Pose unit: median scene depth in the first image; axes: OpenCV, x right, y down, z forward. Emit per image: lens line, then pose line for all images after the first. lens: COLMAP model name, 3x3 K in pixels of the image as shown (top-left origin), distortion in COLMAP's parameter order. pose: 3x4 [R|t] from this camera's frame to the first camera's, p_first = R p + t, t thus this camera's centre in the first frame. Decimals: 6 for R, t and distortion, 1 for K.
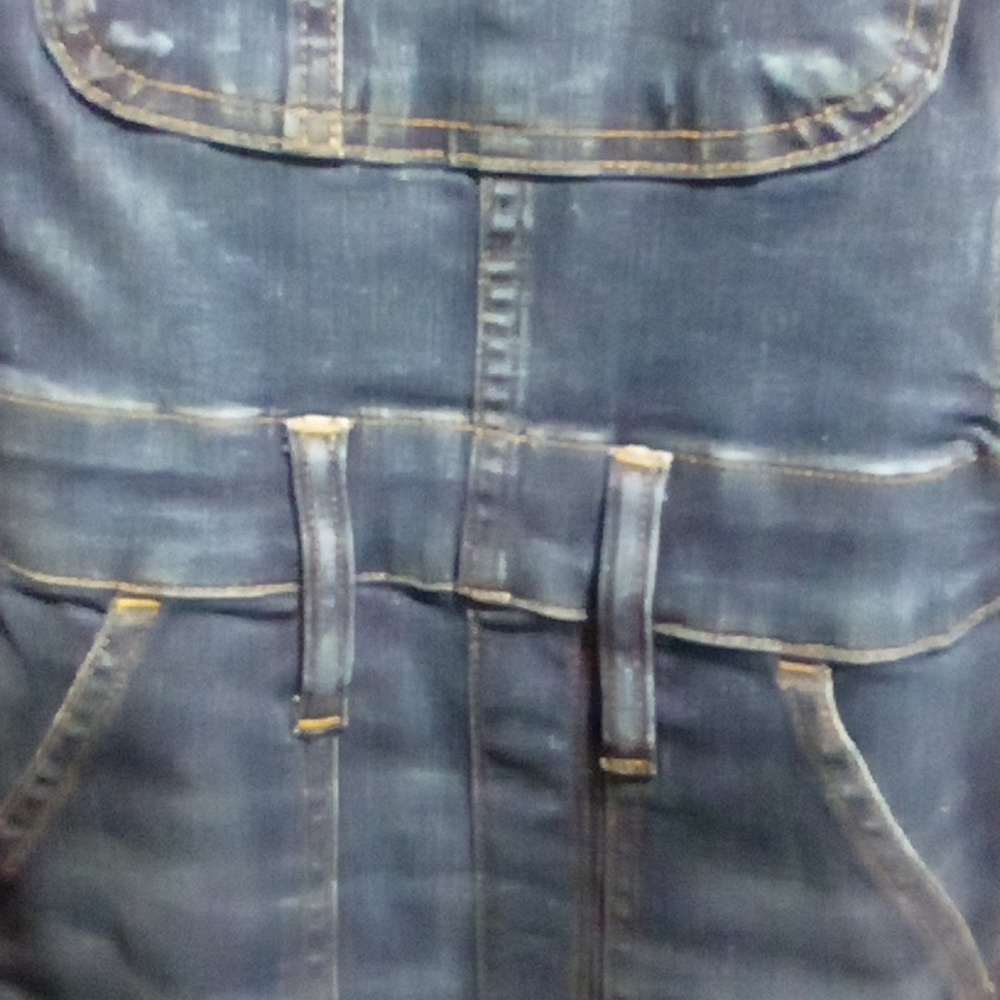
lens RADIAL K [[1568.6, 0, 500.0], [0, 1568.6, 500.0], [0, 0, 1]] dist [0.058952, -0.076894]
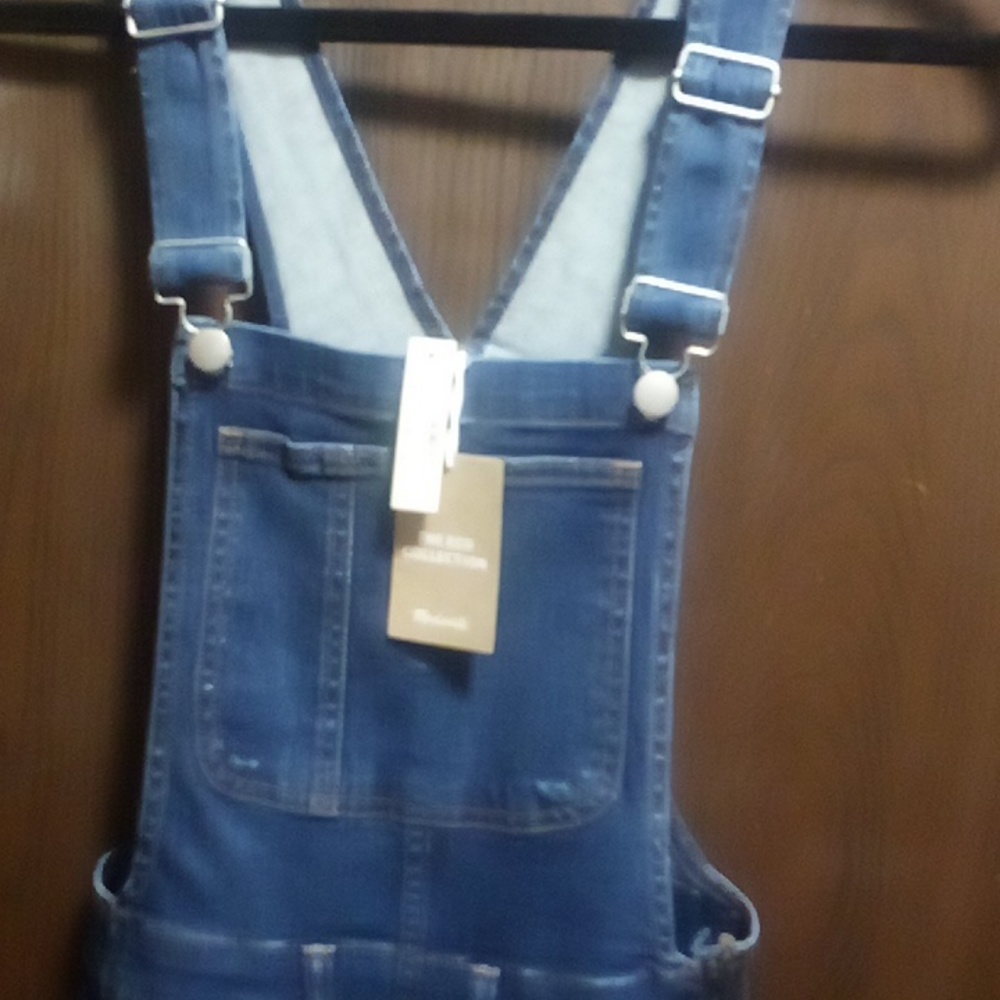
lens RADIAL K [[1568.6, 0, 500.0], [0, 1568.6, 500.0], [0, 0, 1]] dist [0.058952, -0.076894]
pose [[0.999752, 0.018209, 0.012857, 0.071772], [-0.014544, 0.969971, -0.242784, -0.115264], [-0.016892, 0.242537, 0.969995, -1.008872]]
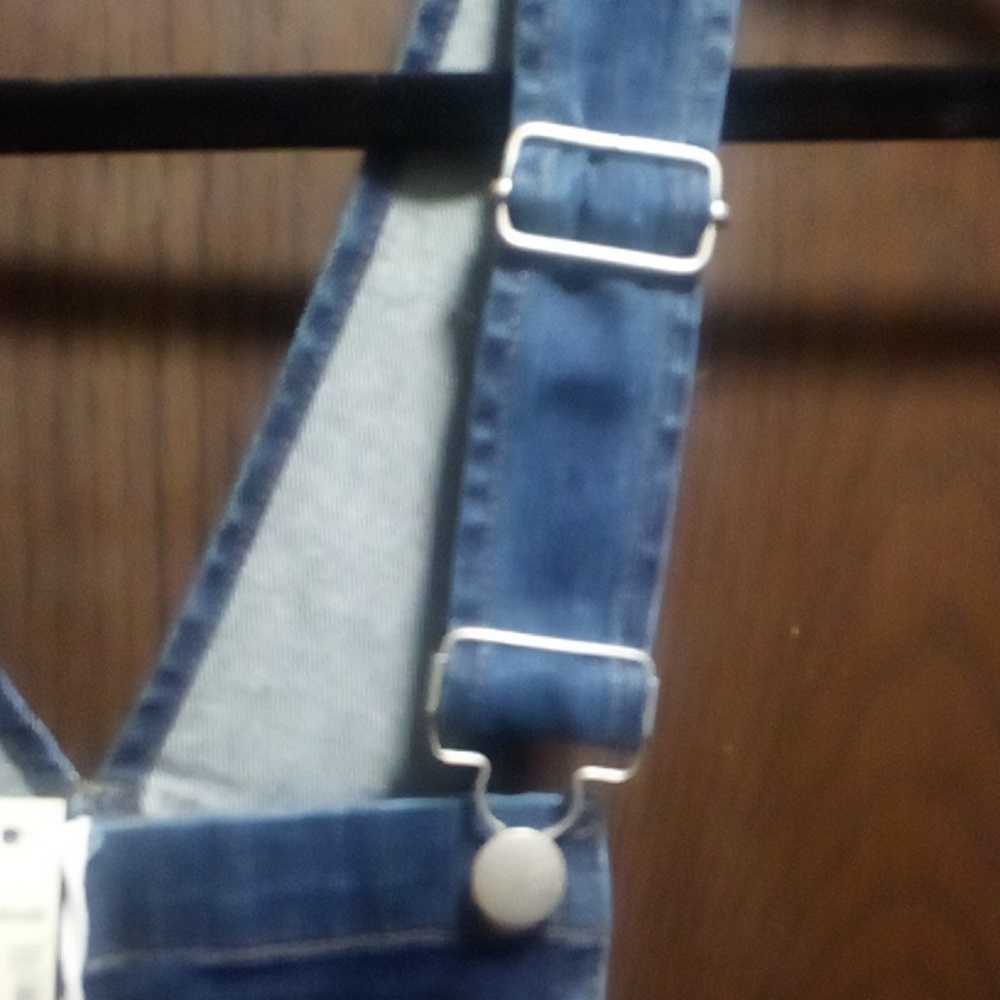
lens RADIAL K [[1568.6, 0, 500.0], [0, 1568.6, 500.0], [0, 0, 1]] dist [0.058952, -0.076894]
pose [[0.990627, -0.061937, 0.121741, 0.172883], [0.096403, 0.948450, -0.301910, -0.605300], [-0.096766, 0.310816, 0.945531, -0.144402]]
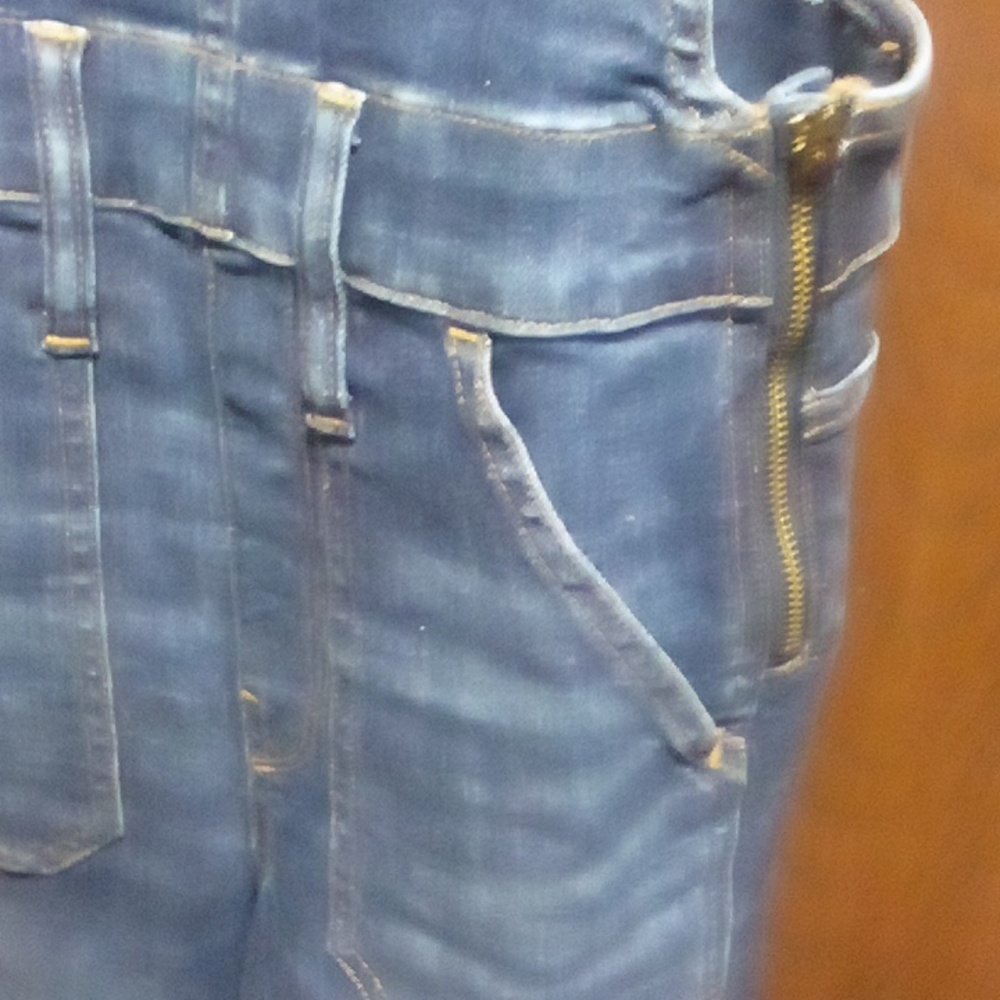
lens RADIAL K [[1568.6, 0, 500.0], [0, 1568.6, 500.0], [0, 0, 1]] dist [0.058952, -0.076894]
pose [[0.962394, 0.165559, -0.215377, 0.425089], [-0.143473, 0.983004, 0.114534, 0.090286], [0.230678, -0.079326, 0.969791, 0.059569]]
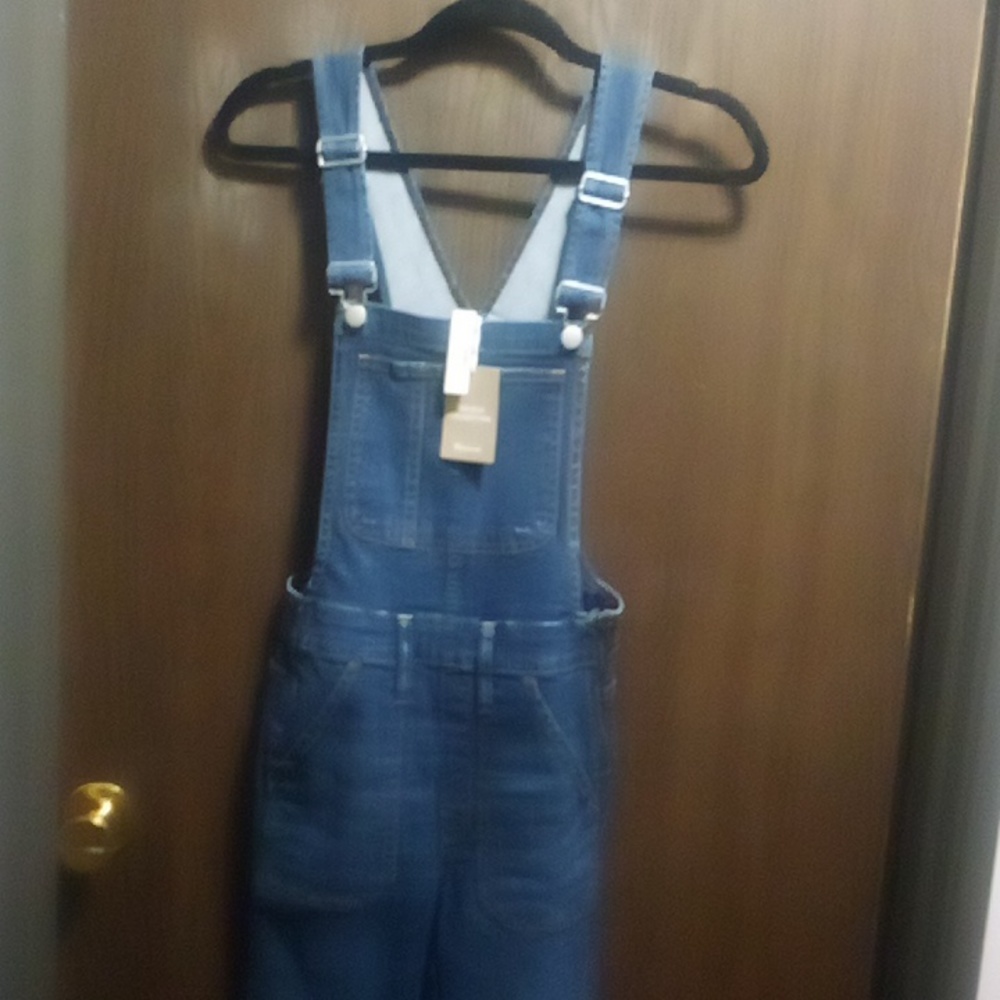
lens RADIAL K [[1568.6, 0, 500.0], [0, 1568.6, 500.0], [0, 0, 1]] dist [0.058952, -0.076894]
pose [[0.997054, 0.015472, 0.075131, -0.174727], [0.004703, 0.965274, -0.261197, 0.679998], [-0.076564, 0.260781, 0.962357, -2.789187]]
